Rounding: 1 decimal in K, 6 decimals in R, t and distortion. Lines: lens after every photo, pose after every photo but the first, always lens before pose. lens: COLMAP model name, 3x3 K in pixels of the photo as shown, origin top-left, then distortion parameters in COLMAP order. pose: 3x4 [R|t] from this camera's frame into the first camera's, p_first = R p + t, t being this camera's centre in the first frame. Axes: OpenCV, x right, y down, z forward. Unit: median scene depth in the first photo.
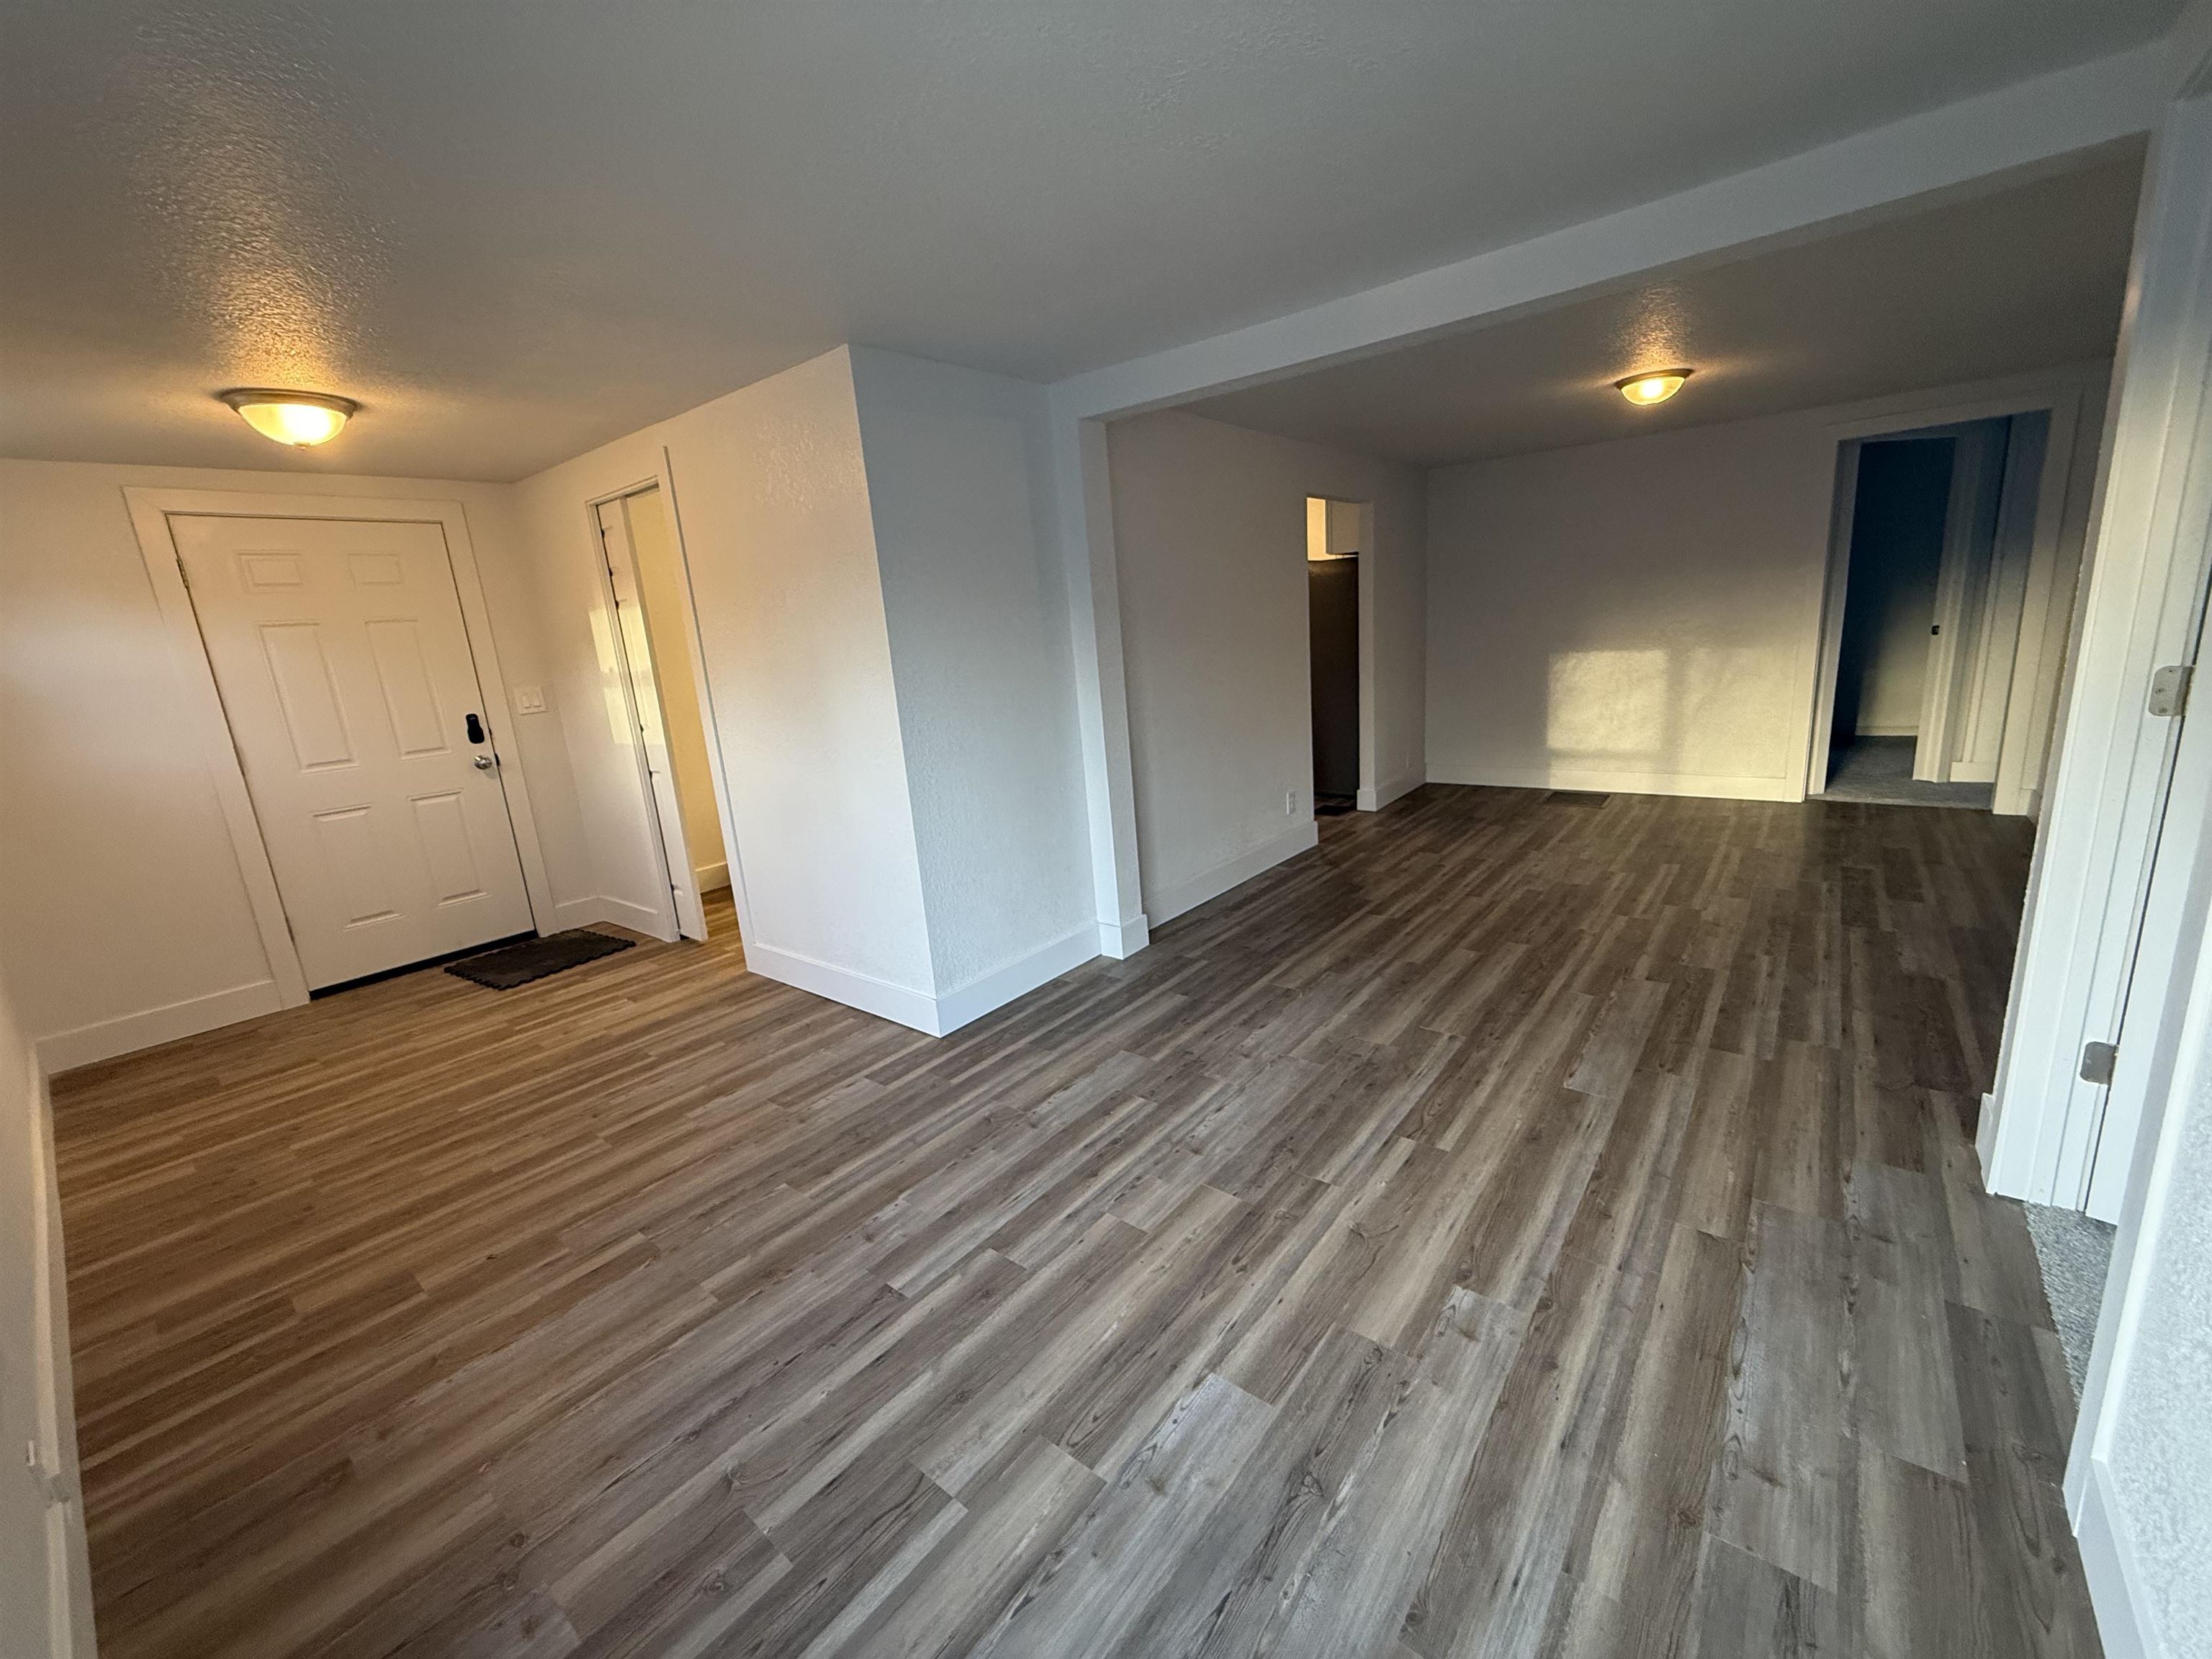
lens RADIAL K [[881.0, 0, 1104.5], [0, 881.0, 827.5], [0, 0, 1]] dist [0.001230, 0.000629]
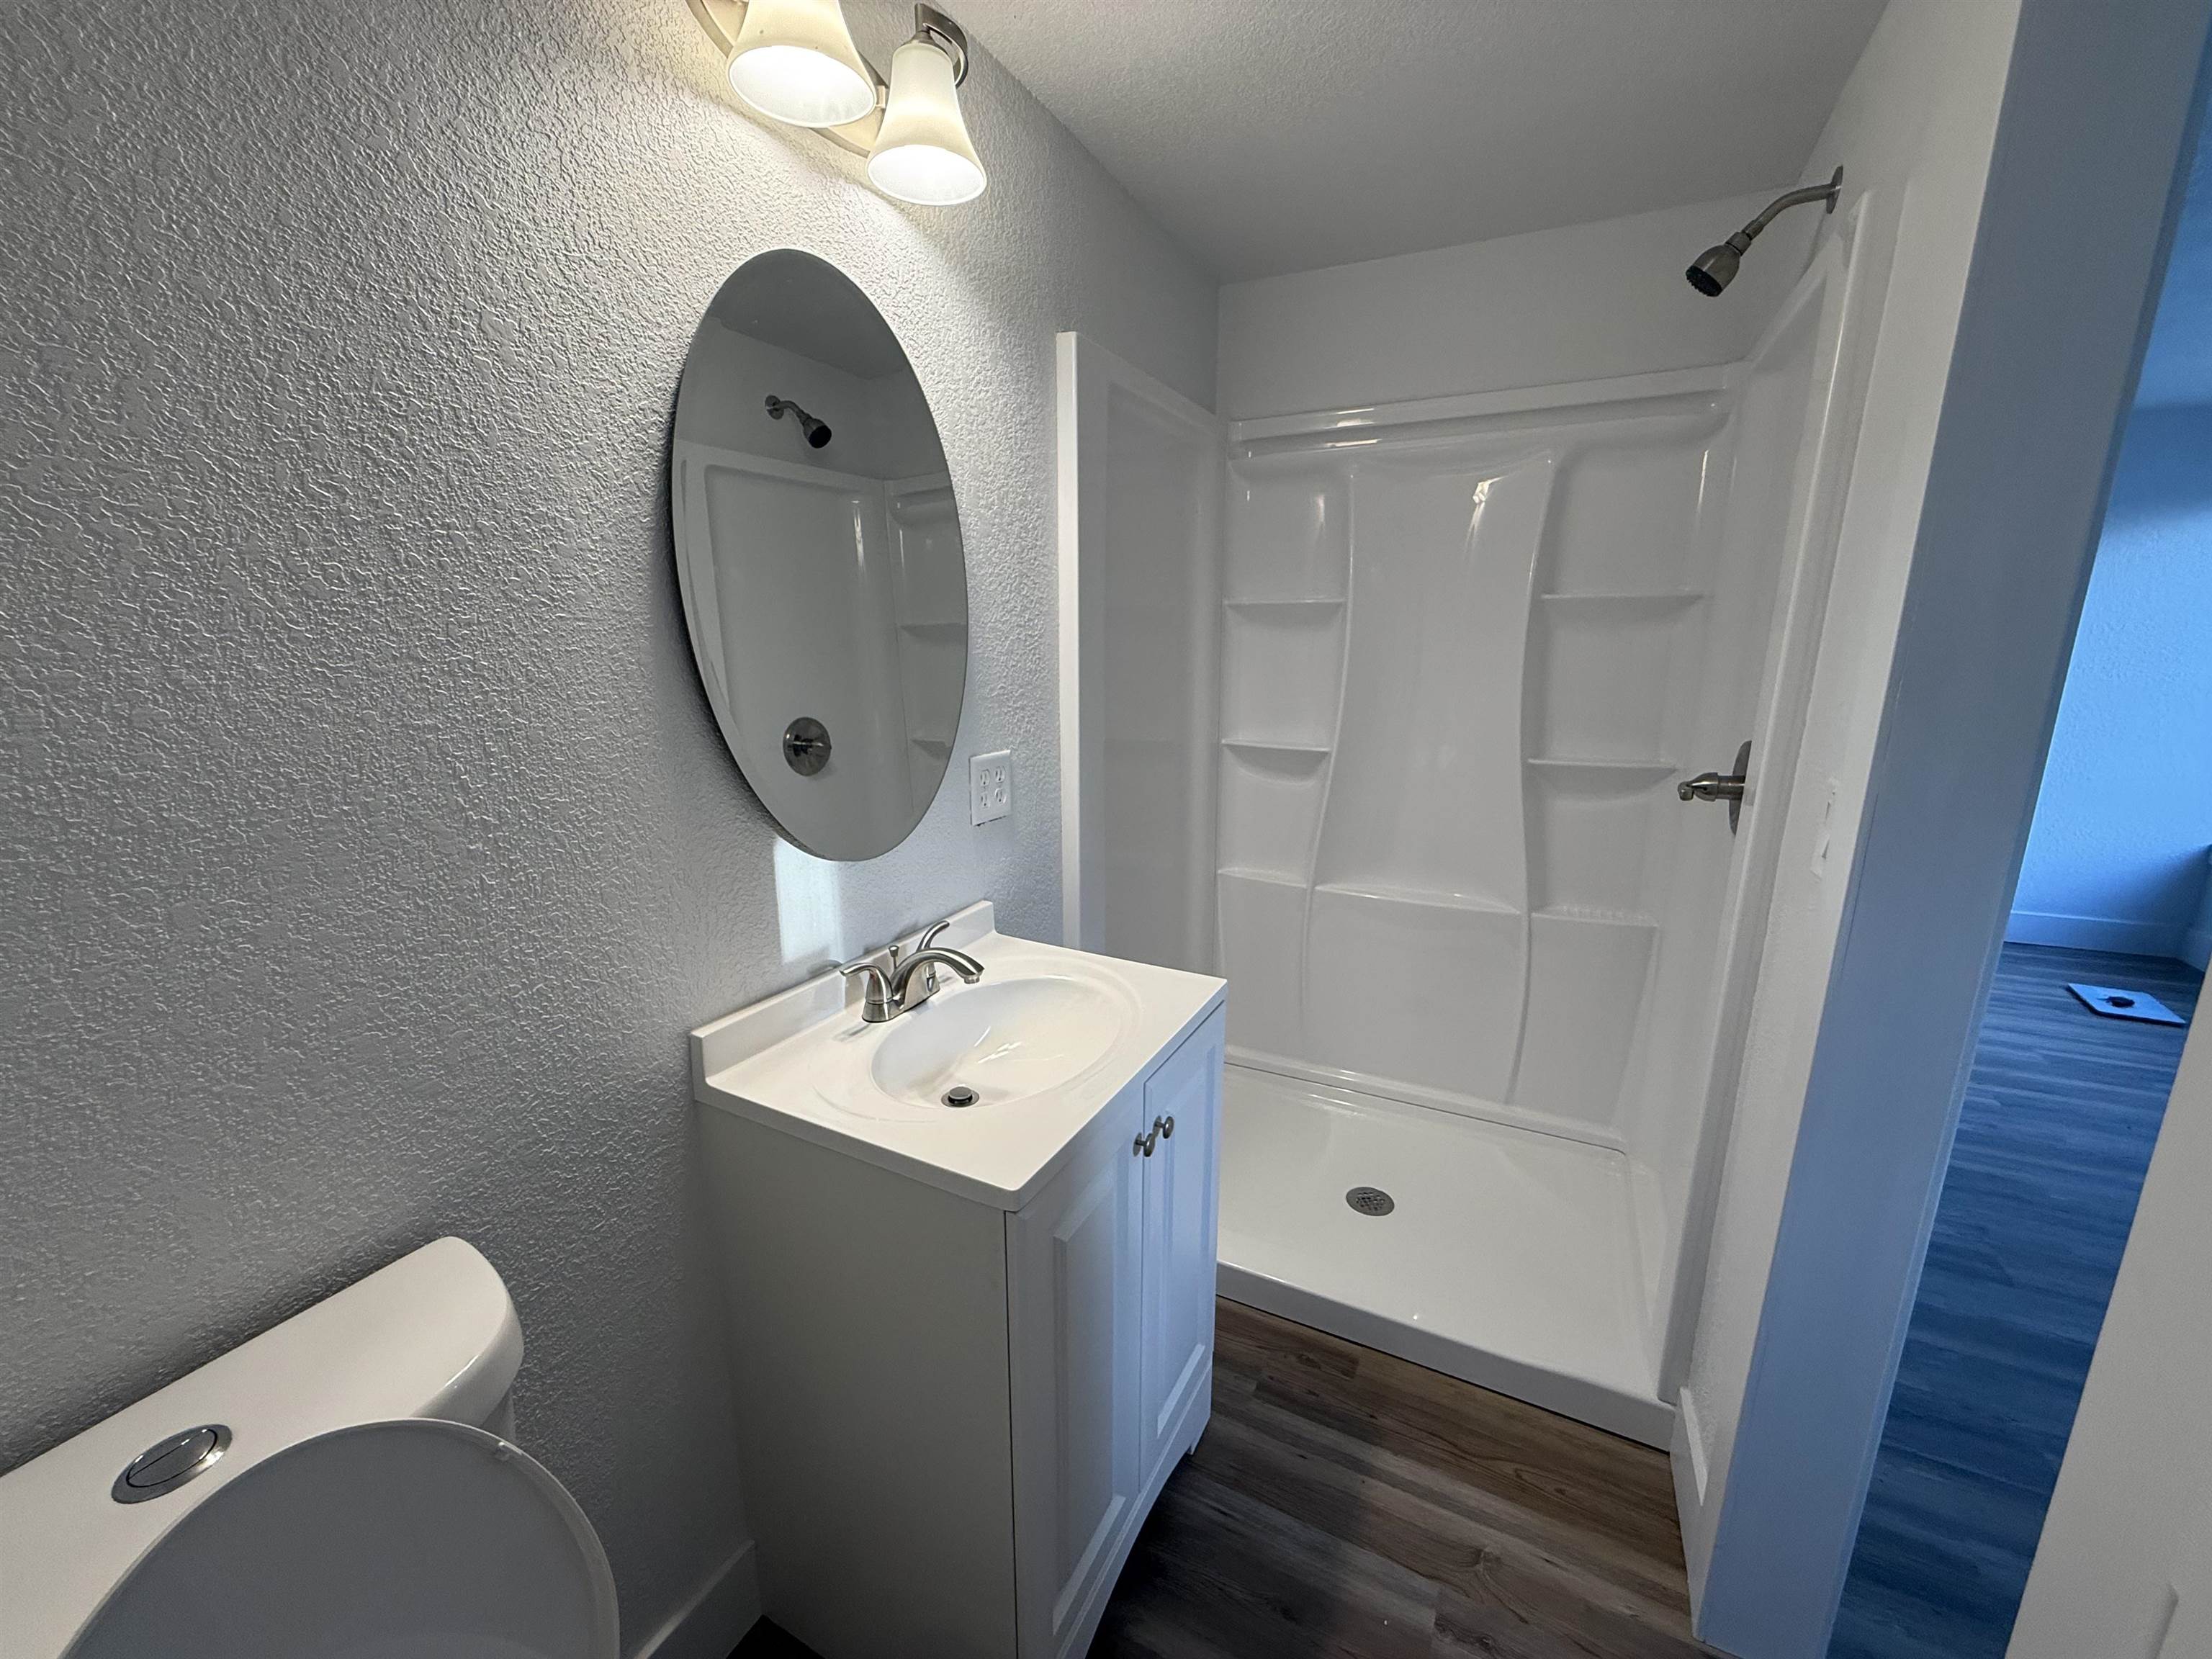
lens RADIAL K [[869.6, 0, 1106.0], [0, 869.6, 829.5], [0, 0, 1]] dist [-0.004032, 0.000534]
pose [[-0.199967, -0.144692, 0.969060, -0.946795], [0.234033, 0.953355, 0.190640, -0.368712], [-0.951442, 0.264913, -0.156776, 1.898722]]
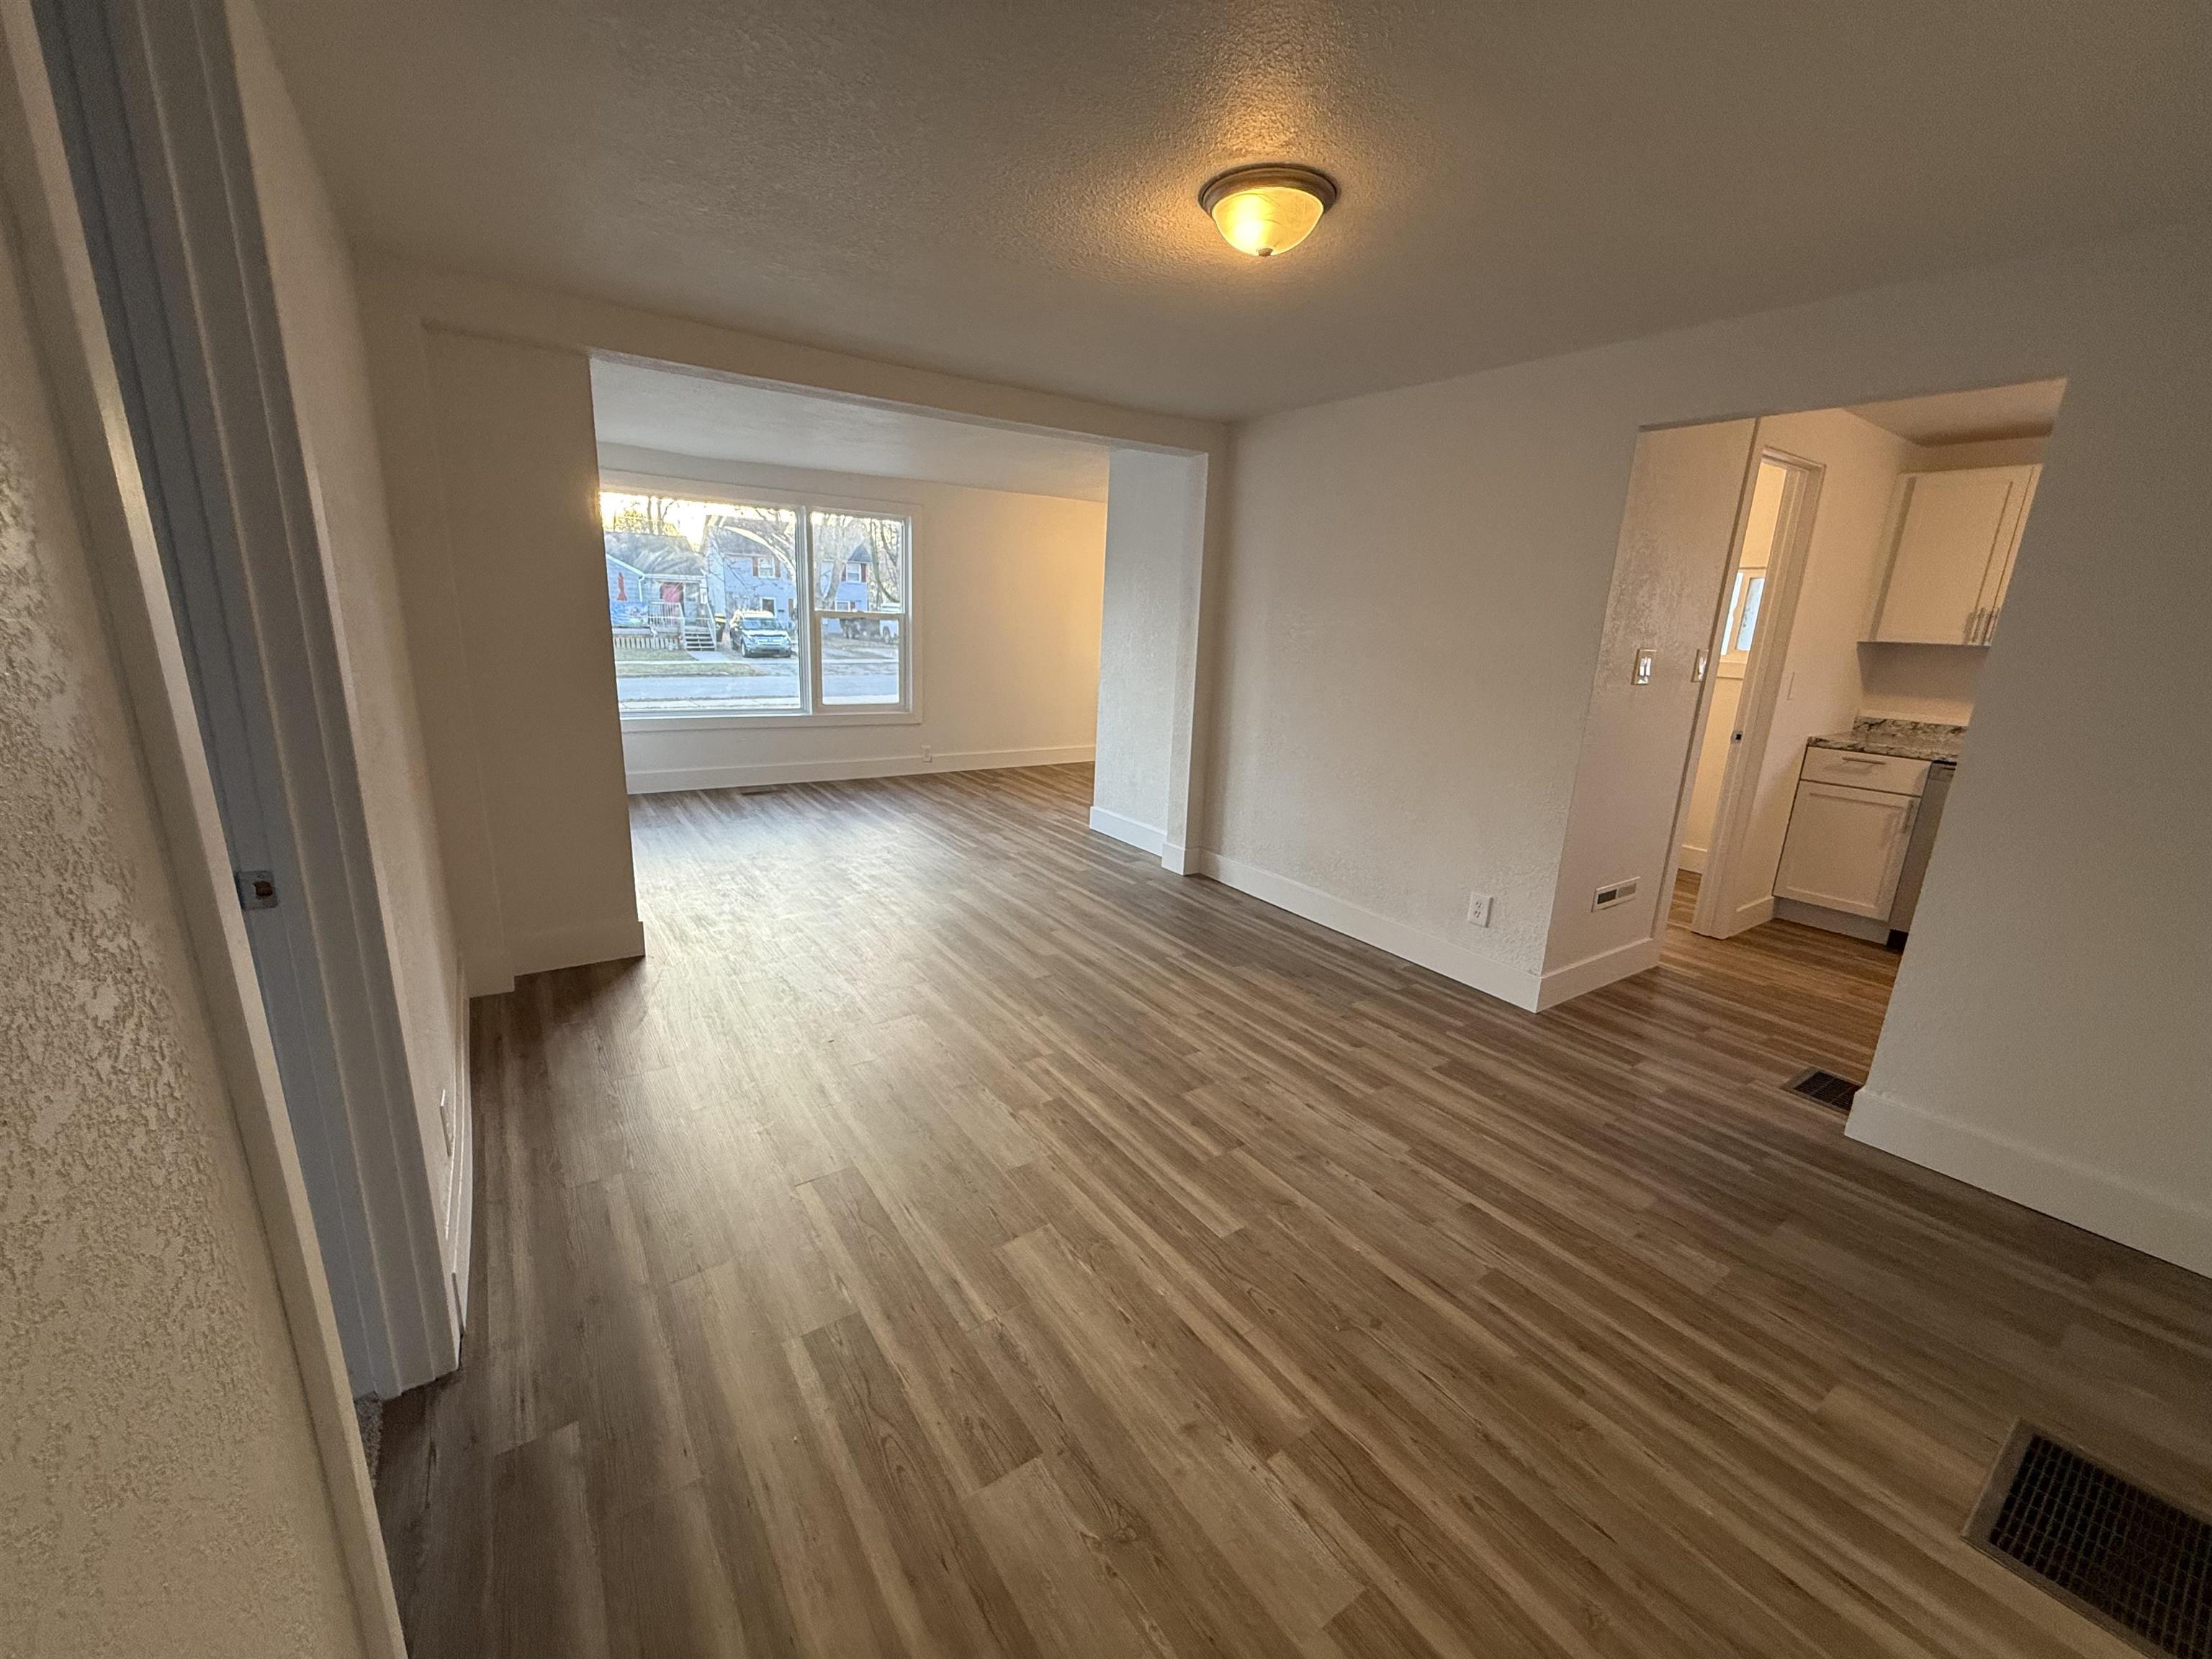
lens RADIAL K [[892.8, 0, 1101.6], [0, 892.8, 820.0], [0, 0, 1]] dist [0.001282, 0.000347]
pose [[-0.290997, 0.283419, -0.913780, 1.840151], [-0.237110, 0.903952, 0.355879, -0.539794], [0.926876, 0.320226, -0.195846, 1.717765]]
